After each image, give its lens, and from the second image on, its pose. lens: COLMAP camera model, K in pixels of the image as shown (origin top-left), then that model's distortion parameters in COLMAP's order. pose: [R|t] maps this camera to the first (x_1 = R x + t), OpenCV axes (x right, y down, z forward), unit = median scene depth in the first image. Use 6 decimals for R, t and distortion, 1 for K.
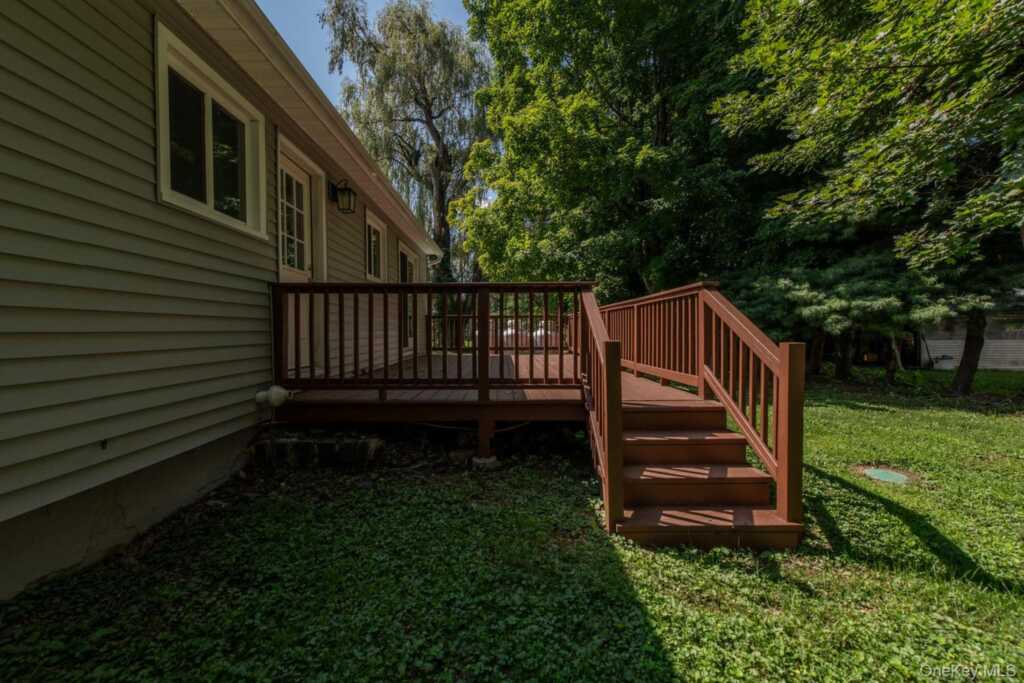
lens RADIAL K [[417.5, 0, 513.8], [0, 417.5, 337.7], [0, 0, 1]] dist [-0.002141, -0.000188]
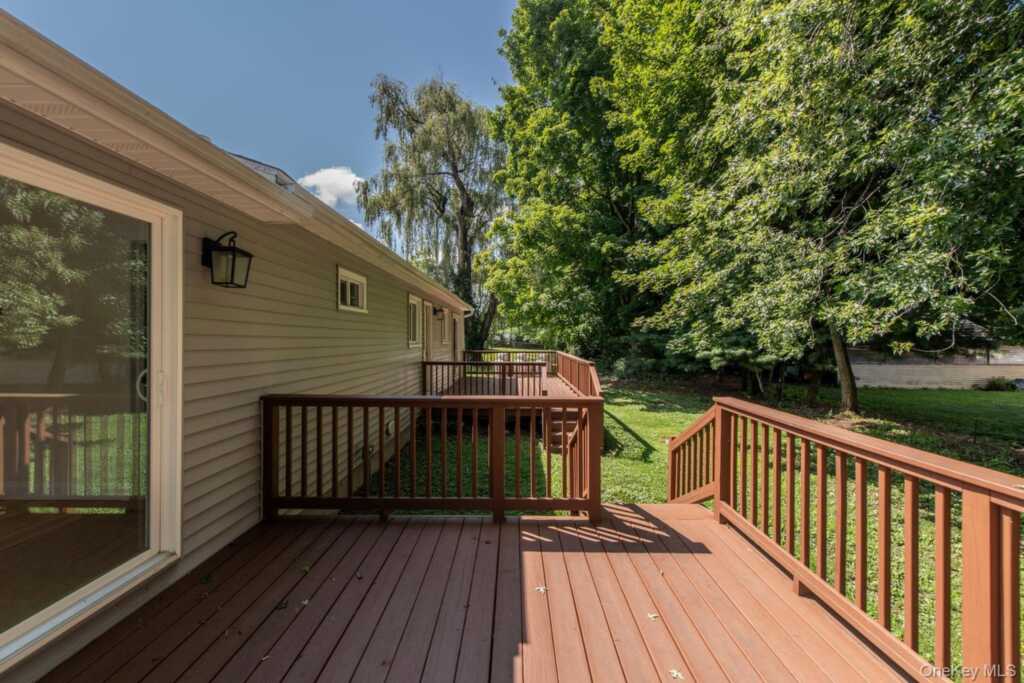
lens RADIAL K [[406.8, 0, 512.3], [0, 406.8, 338.4], [0, 0, 1]] dist [0.000516, 0.000066]
pose [[0.999361, 0.007205, -0.035000, 0.007884], [-0.007735, 0.999857, -0.015026, -0.029012], [0.034887, 0.015288, 0.999274, -0.183365]]
